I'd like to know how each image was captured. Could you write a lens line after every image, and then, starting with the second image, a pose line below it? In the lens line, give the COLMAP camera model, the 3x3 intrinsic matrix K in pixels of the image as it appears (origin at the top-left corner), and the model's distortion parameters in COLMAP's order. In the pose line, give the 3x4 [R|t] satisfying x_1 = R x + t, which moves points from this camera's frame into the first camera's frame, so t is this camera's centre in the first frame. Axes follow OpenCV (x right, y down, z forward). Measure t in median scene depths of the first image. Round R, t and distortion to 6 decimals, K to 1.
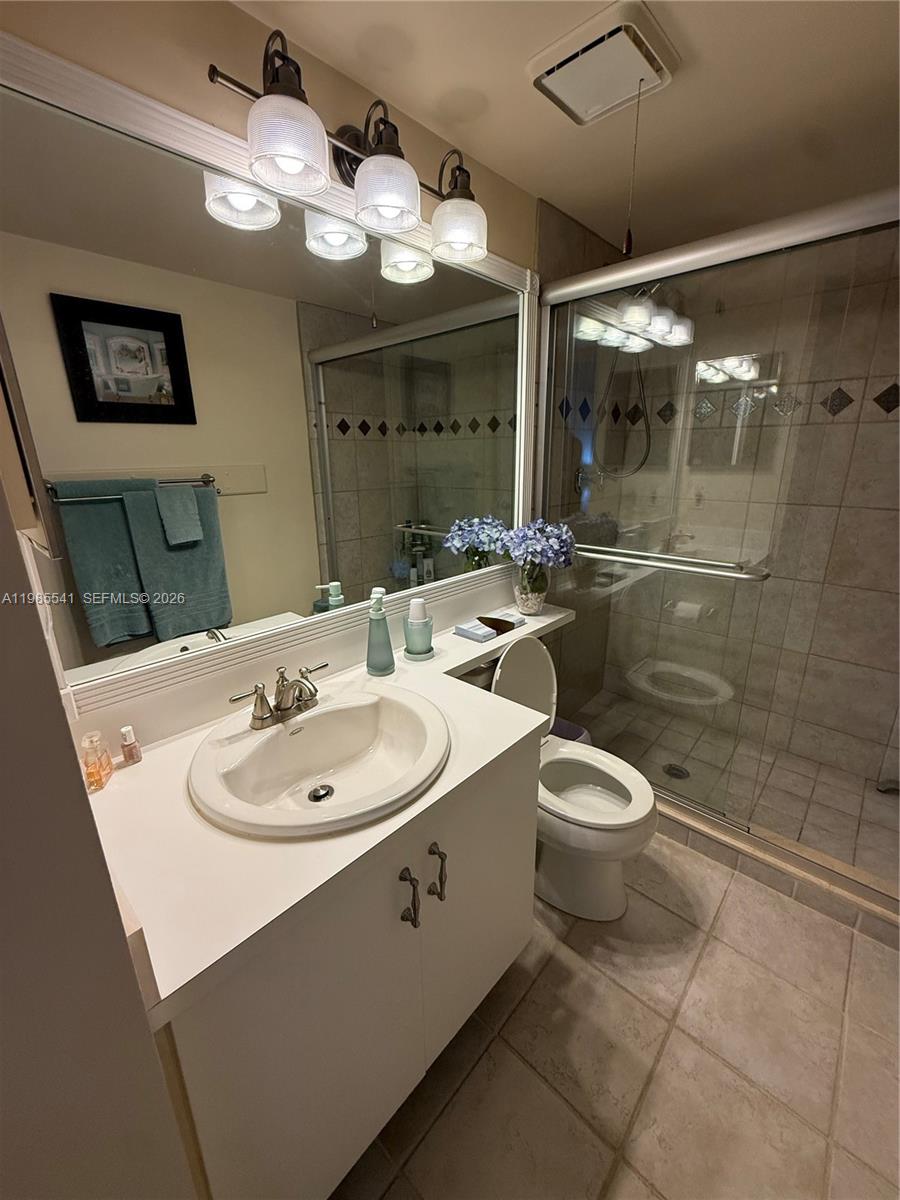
lens RADIAL K [[480.4, 0, 450.5], [0, 480.4, 594.3], [0, 0, 1]] dist [0.000643, 0.000119]
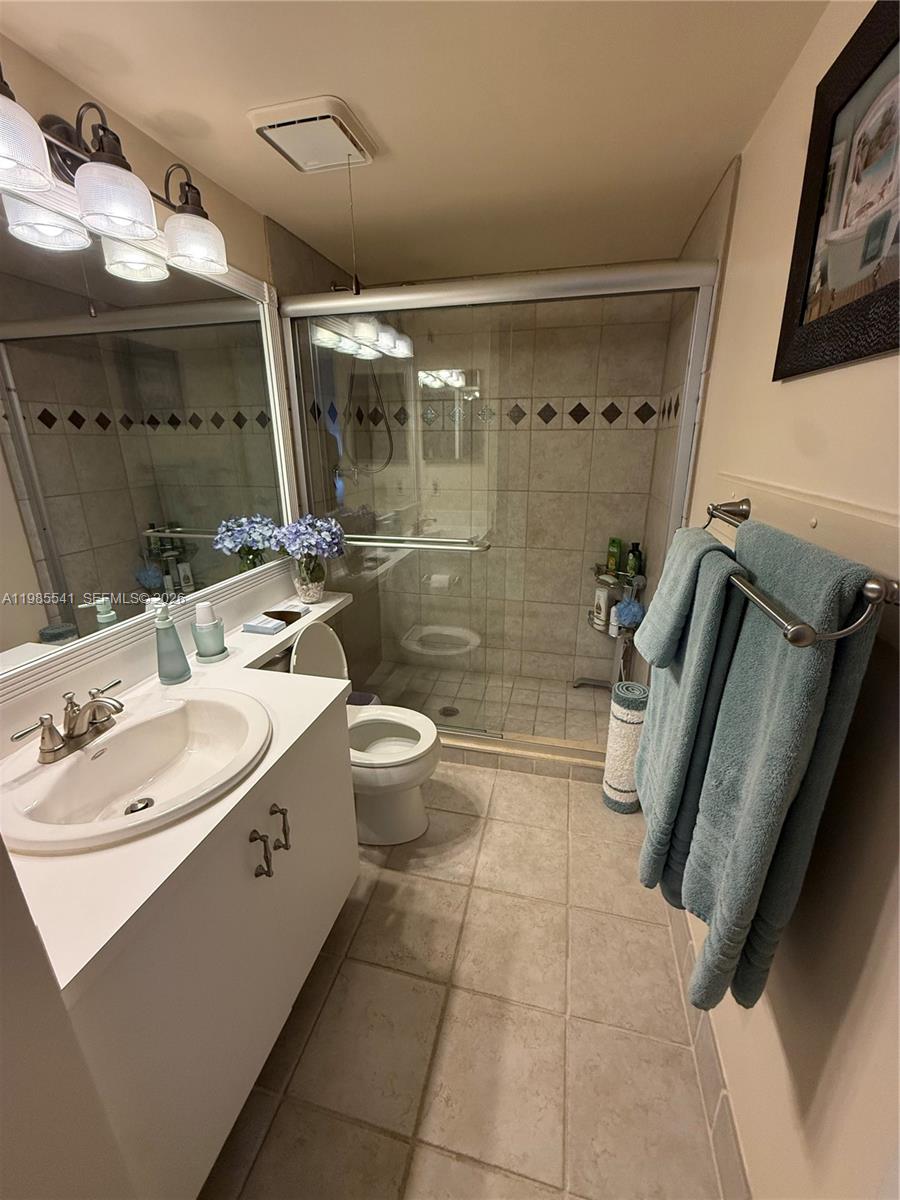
lens RADIAL K [[480.4, 0, 450.5], [0, 480.4, 594.3], [0, 0, 1]] dist [0.000643, 0.000119]
pose [[0.876176, -0.143025, 0.460282, -0.064696], [0.132625, 0.989636, 0.055052, 0.004772], [-0.463386, 0.012810, 0.886064, -0.122909]]
